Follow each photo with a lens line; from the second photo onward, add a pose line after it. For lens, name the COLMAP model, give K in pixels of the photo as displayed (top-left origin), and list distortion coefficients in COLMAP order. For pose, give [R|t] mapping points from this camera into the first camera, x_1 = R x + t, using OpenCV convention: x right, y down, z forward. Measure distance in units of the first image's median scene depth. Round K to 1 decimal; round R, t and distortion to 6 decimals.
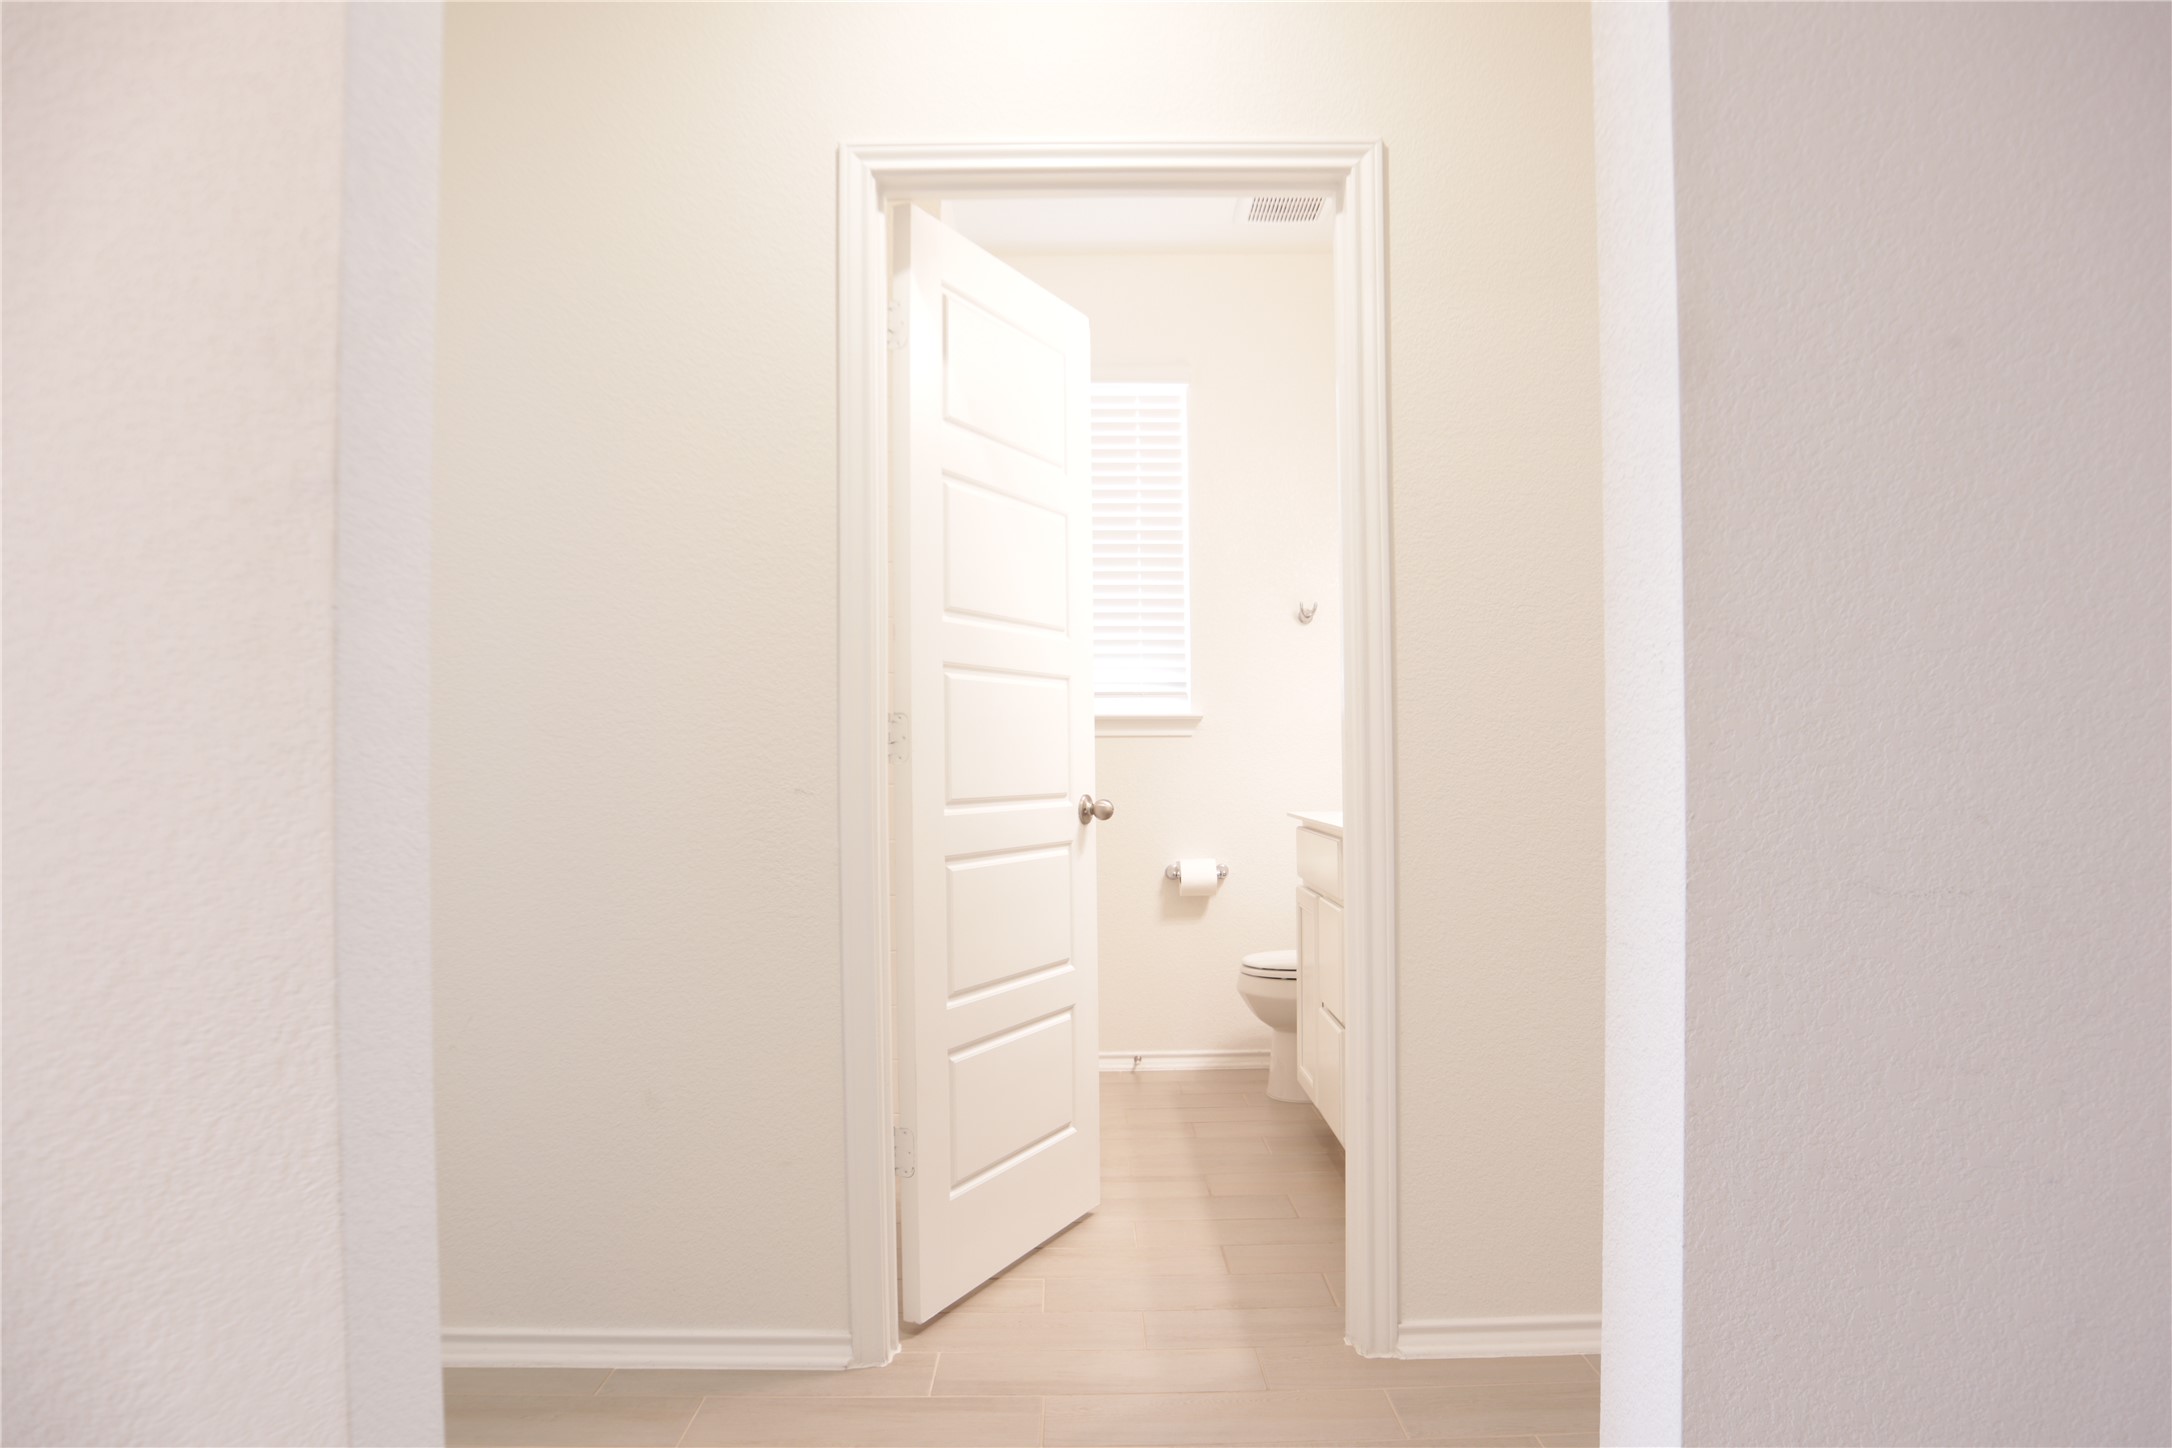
lens RADIAL K [[1510.9, 0, 1080.8], [0, 1510.9, 724.3], [0, 0, 1]] dist [-0.126673, 0.083228]
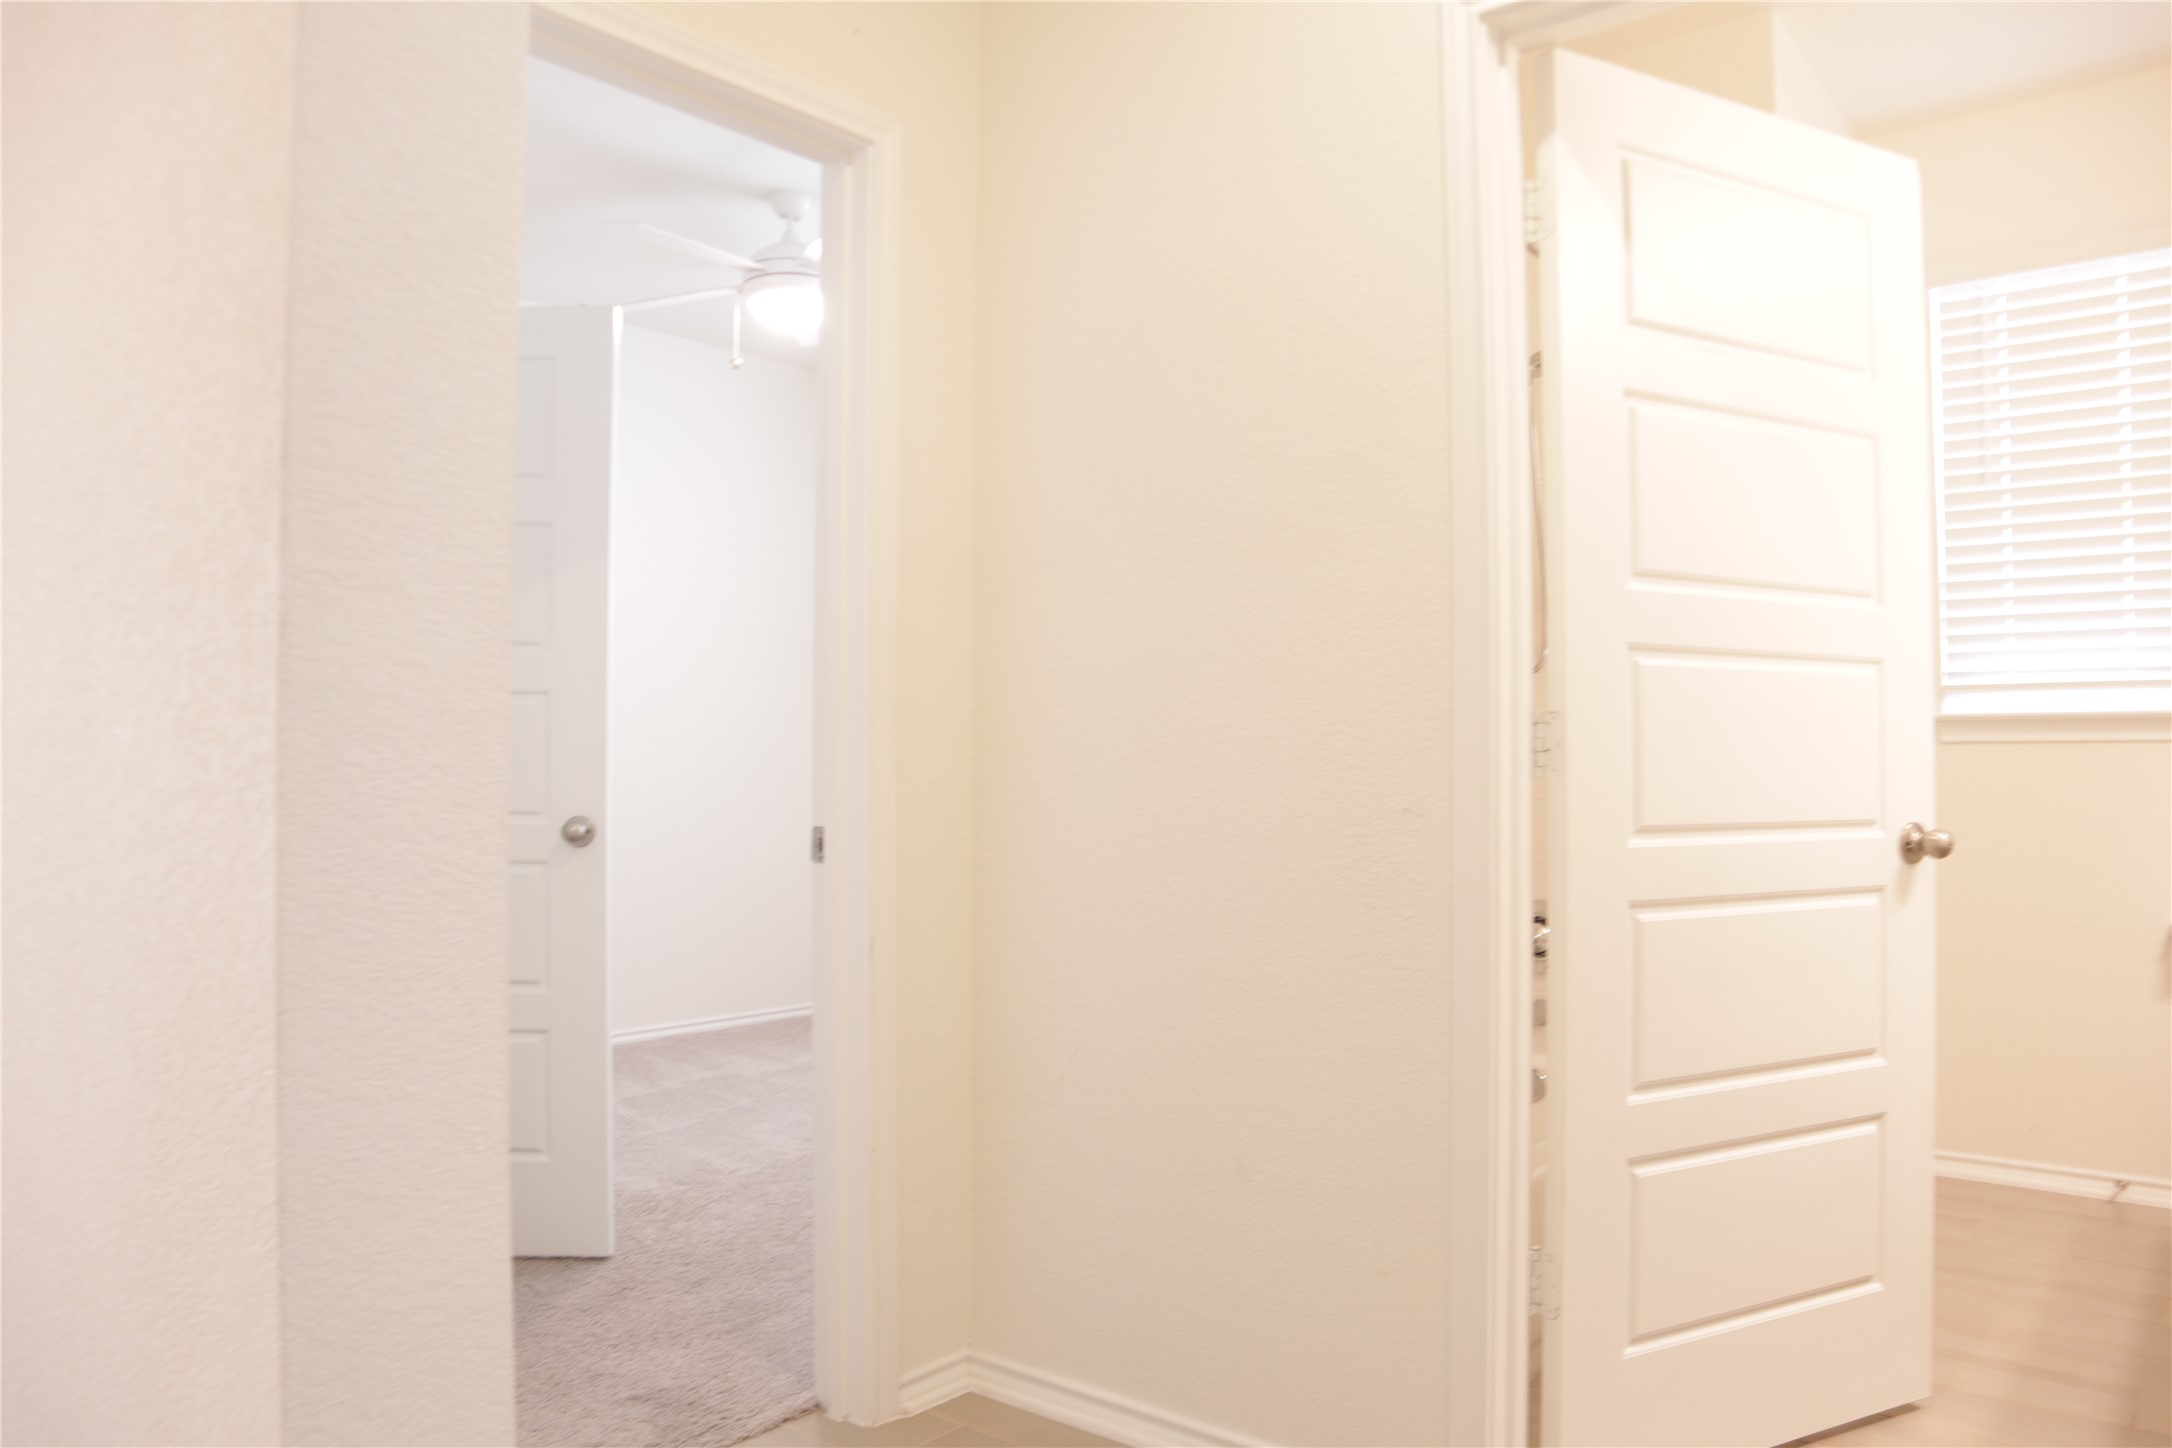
lens RADIAL K [[1510.9, 0, 1101.2], [0, 1510.9, 730.7], [0, 0, 1]] dist [-0.126673, 0.083228]
pose [[0.772782, -0.006015, -0.634644, 0.153158], [0.006107, 0.999979, -0.002041, 0.002011], [0.634643, -0.002298, 0.772802, 0.224339]]
